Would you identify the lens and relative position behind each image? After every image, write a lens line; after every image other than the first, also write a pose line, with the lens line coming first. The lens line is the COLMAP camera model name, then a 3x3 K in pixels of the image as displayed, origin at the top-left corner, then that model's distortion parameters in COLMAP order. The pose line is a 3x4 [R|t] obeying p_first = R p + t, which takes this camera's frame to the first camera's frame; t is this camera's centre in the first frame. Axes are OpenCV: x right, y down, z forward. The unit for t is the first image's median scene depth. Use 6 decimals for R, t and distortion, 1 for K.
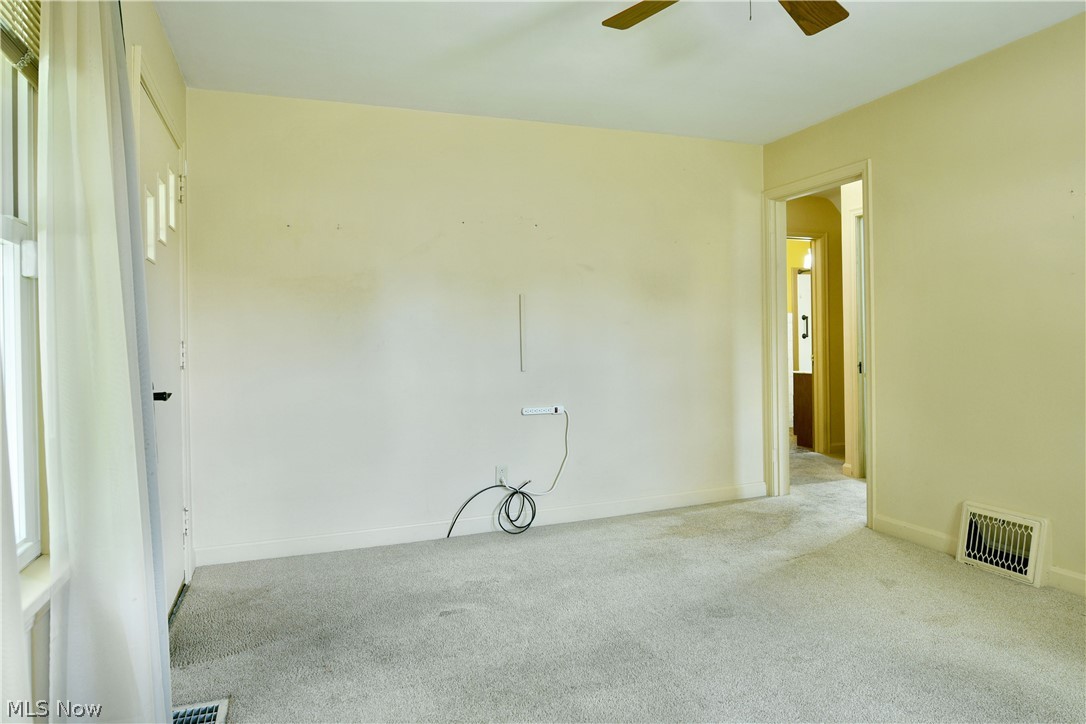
lens RADIAL K [[664.4, 0, 543.3], [0, 664.4, 355.7], [0, 0, 1]] dist [0.001029, 0.000422]
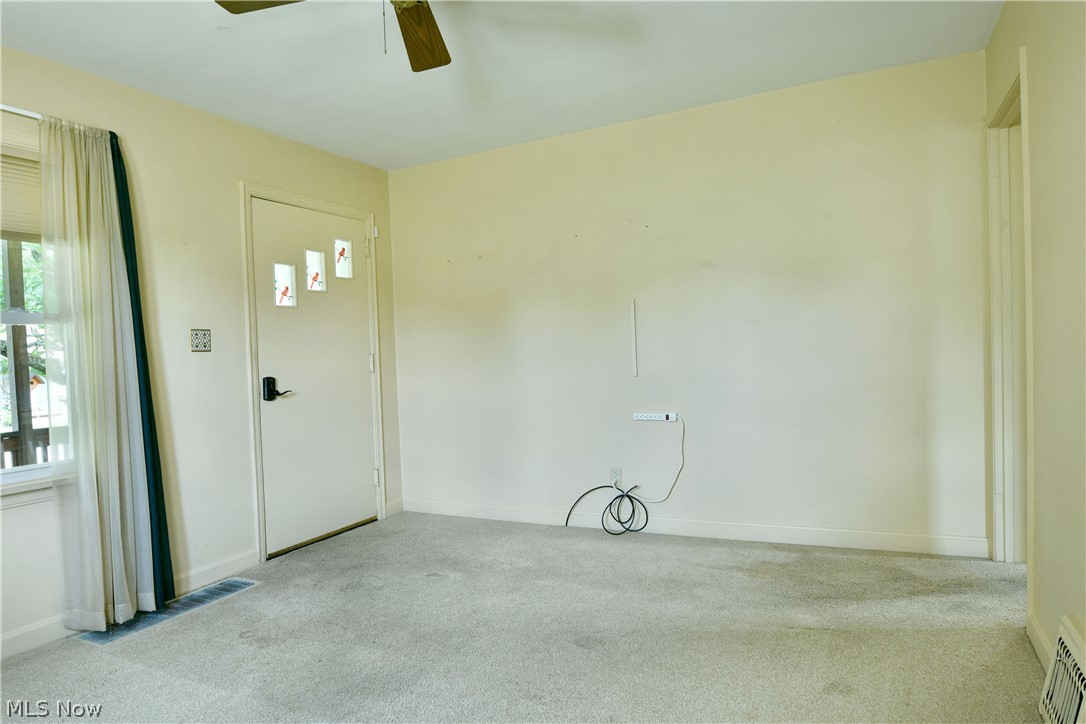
lens RADIAL K [[666.2, 0, 545.4], [0, 666.2, 368.8], [0, 0, 1]] dist [-0.002485, -0.001415]
pose [[0.670069, 0.006245, -0.742272, 0.646573], [0.020216, 0.999440, 0.026658, -0.018139], [0.742023, -0.032868, 0.669568, 0.237105]]
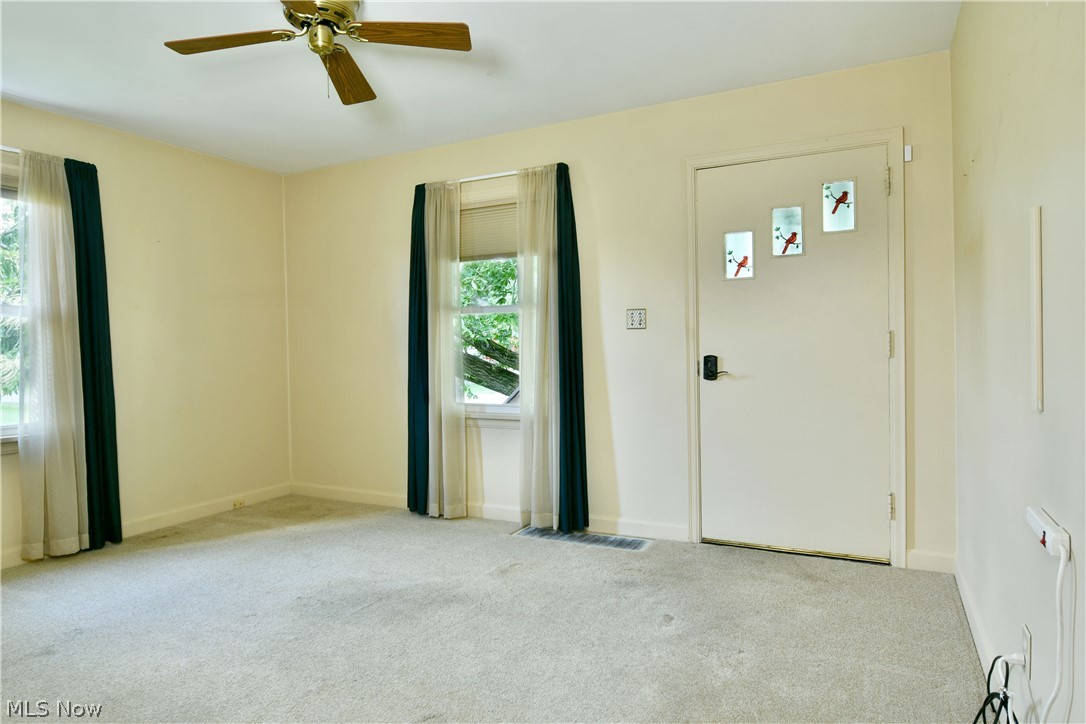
lens RADIAL K [[665.0, 0, 536.6], [0, 665.0, 358.8], [0, 0, 1]] dist [-0.011217, -0.002808]
pose [[-0.747787, 0.036792, -0.662919, 0.446192], [0.011478, 0.999031, 0.042499, -0.026052], [0.663839, 0.024171, -0.747484, 1.125539]]
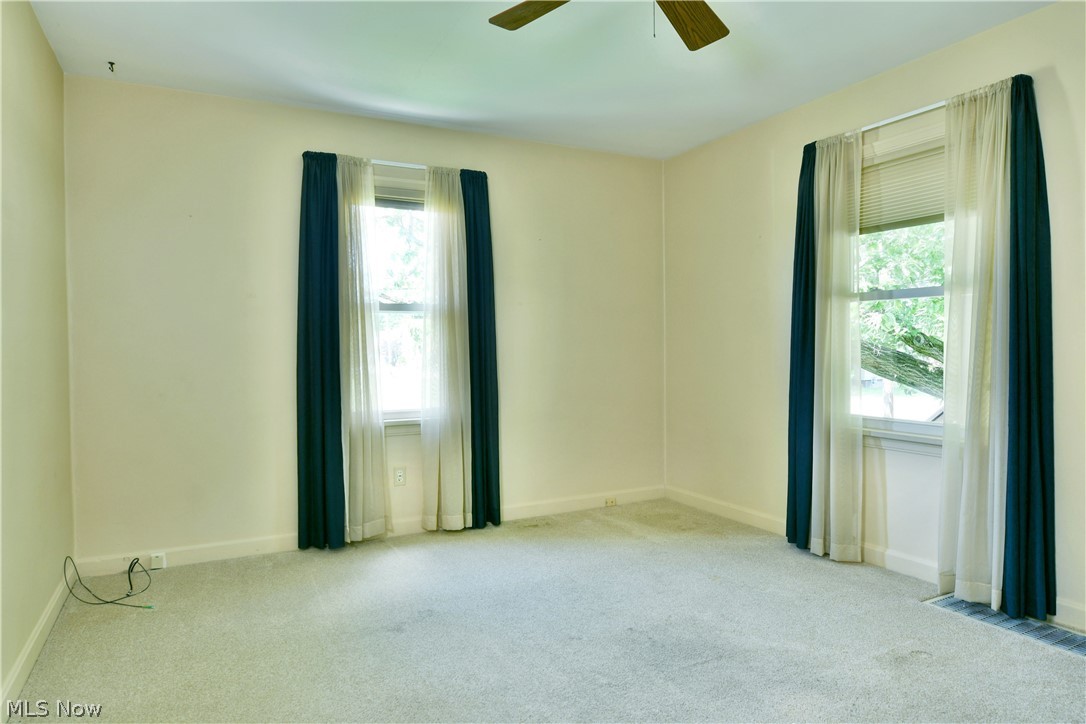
lens RADIAL K [[665.0, 0, 536.6], [0, 665.0, 358.8], [0, 0, 1]] dist [-0.011217, -0.002808]
pose [[-0.993965, 0.021837, -0.107505, 0.314318], [0.017344, 0.998944, 0.042553, -0.024509], [0.108321, 0.040431, -0.993293, 1.023187]]
